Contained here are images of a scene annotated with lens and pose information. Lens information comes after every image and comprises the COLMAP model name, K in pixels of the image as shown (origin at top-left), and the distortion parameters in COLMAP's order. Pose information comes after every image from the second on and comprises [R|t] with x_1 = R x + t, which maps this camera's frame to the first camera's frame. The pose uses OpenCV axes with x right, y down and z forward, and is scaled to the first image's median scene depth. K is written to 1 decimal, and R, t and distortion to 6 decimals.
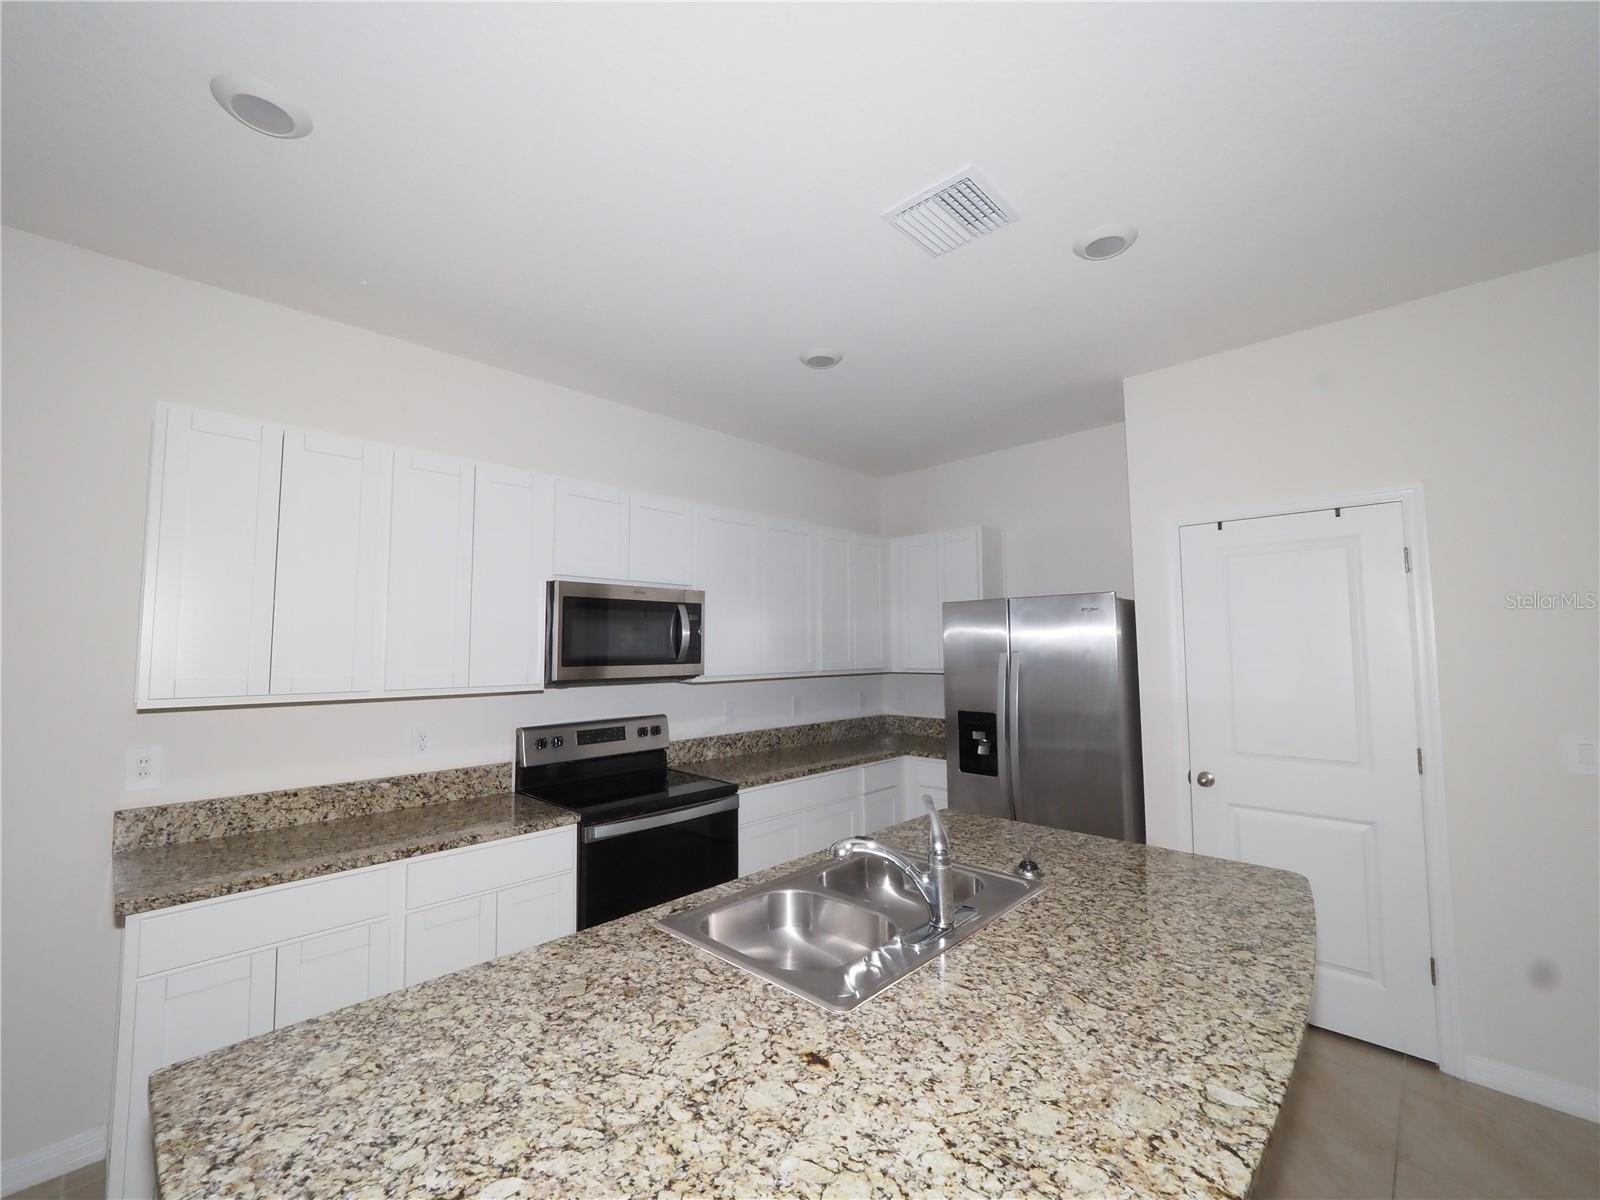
lens RADIAL K [[648.6, 0, 800.0], [0, 648.6, 600.0], [0, 0, 1]] dist [0.001844, -0.009193]
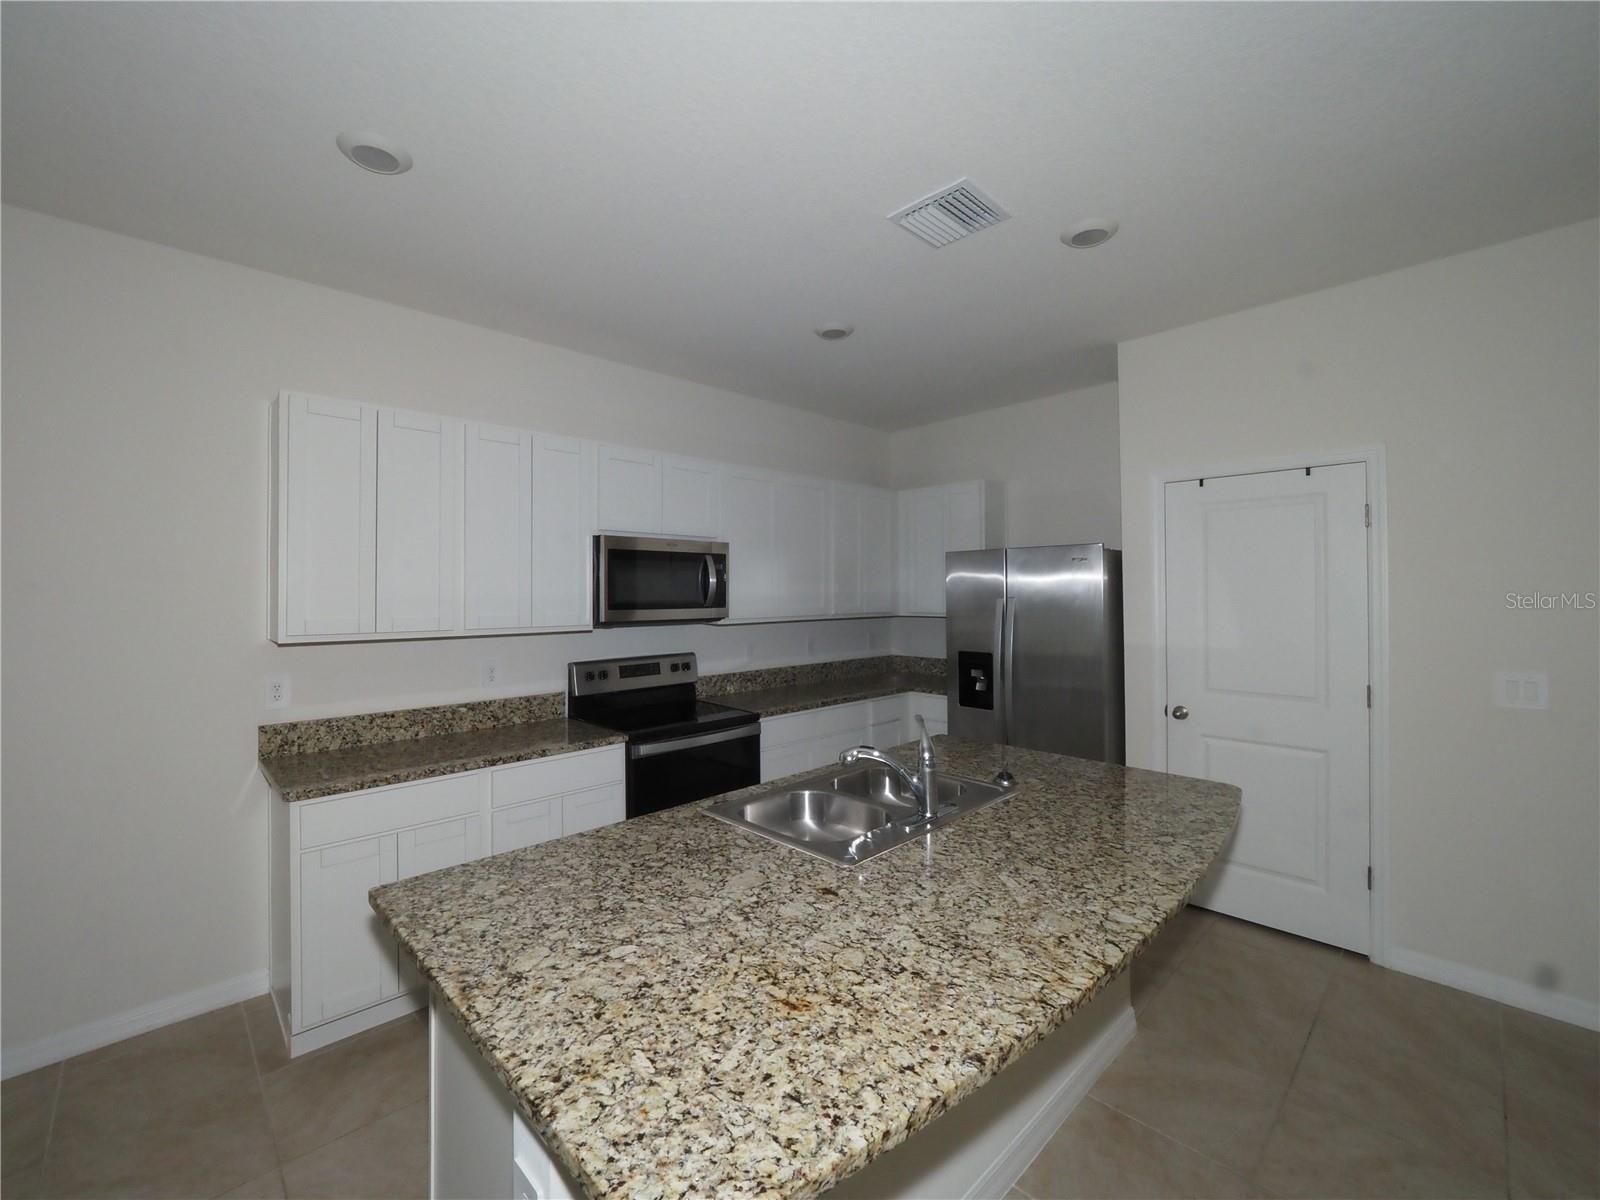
lens RADIAL K [[644.4, 0, 783.2], [0, 644.4, 581.5], [0, 0, 1]] dist [0.009376, -0.029509]
pose [[0.998966, 0.001071, -0.045446, -0.004683], [0.001589, 0.998289, 0.058454, -0.017406], [0.045431, -0.058466, 0.997255, -0.152559]]
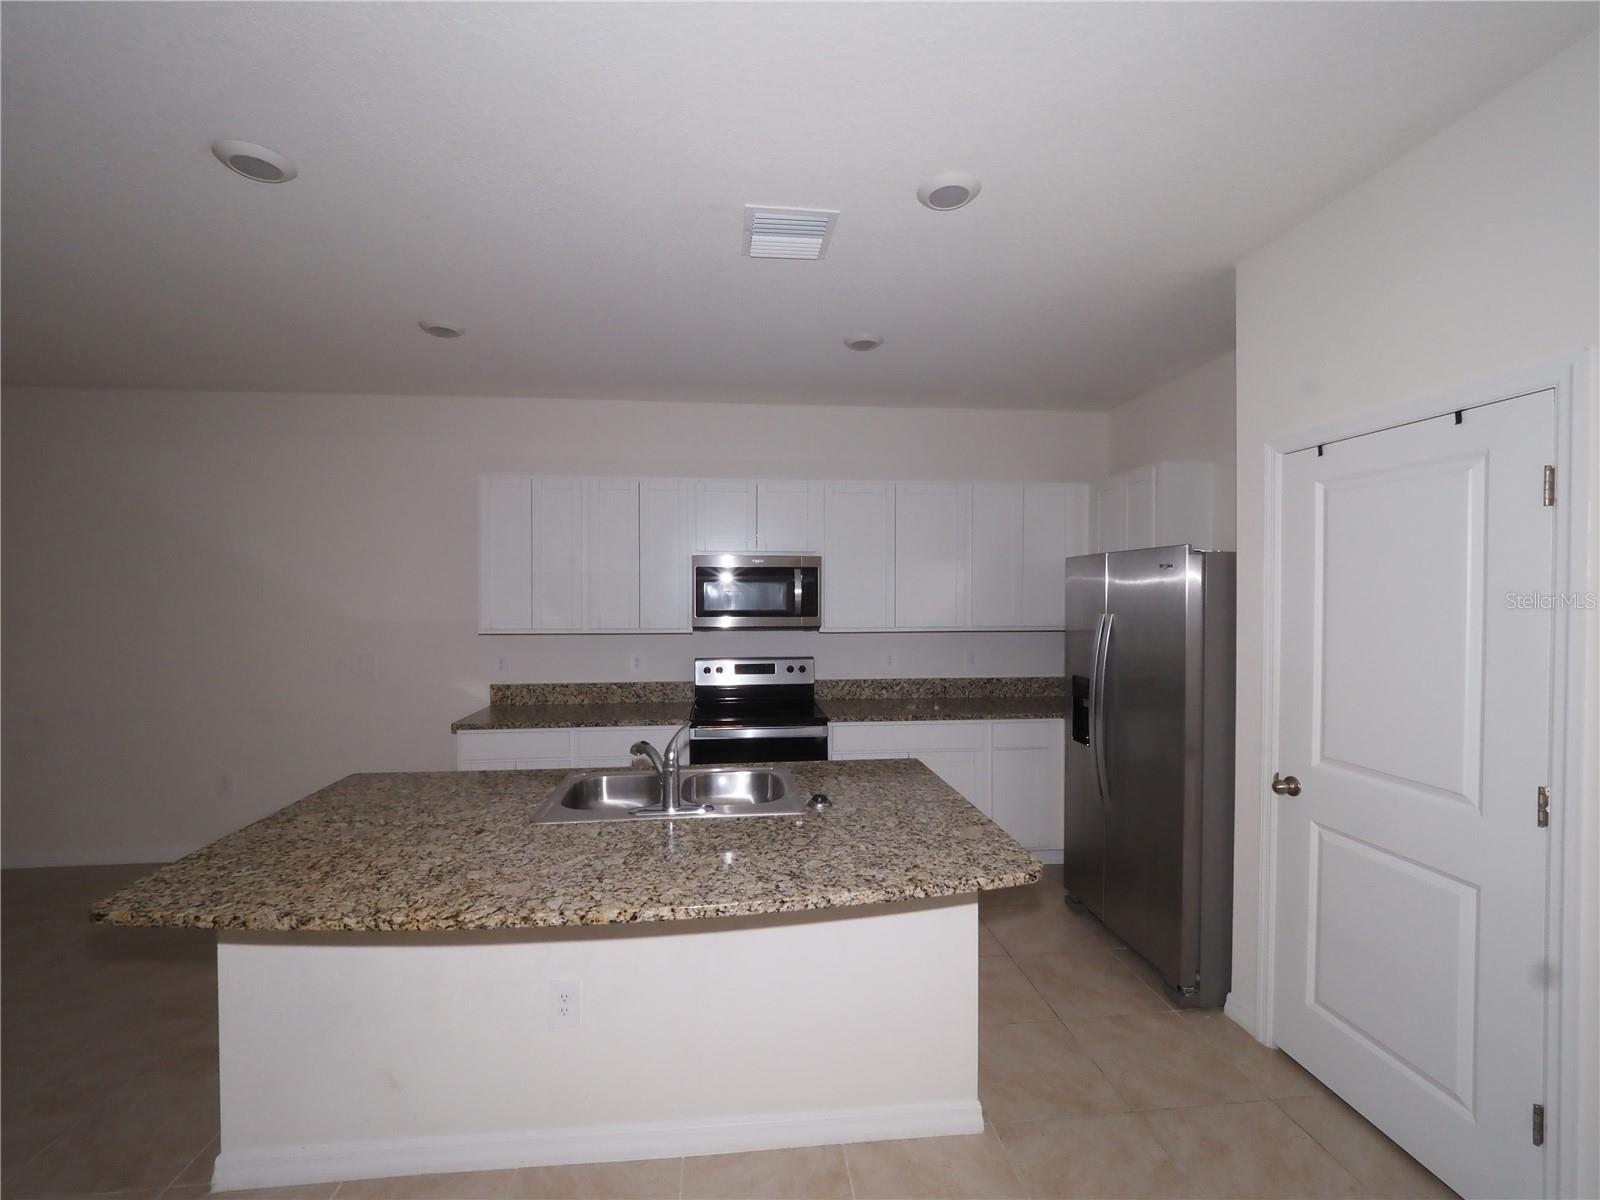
lens RADIAL K [[648.6, 0, 800.0], [0, 648.6, 600.0], [0, 0, 1]] dist [0.001844, -0.009193]
pose [[0.778666, 0.013763, -0.627288, 0.843650], [0.039729, 0.996672, 0.071183, -0.028670], [0.626180, -0.080349, 0.775527, 0.072768]]
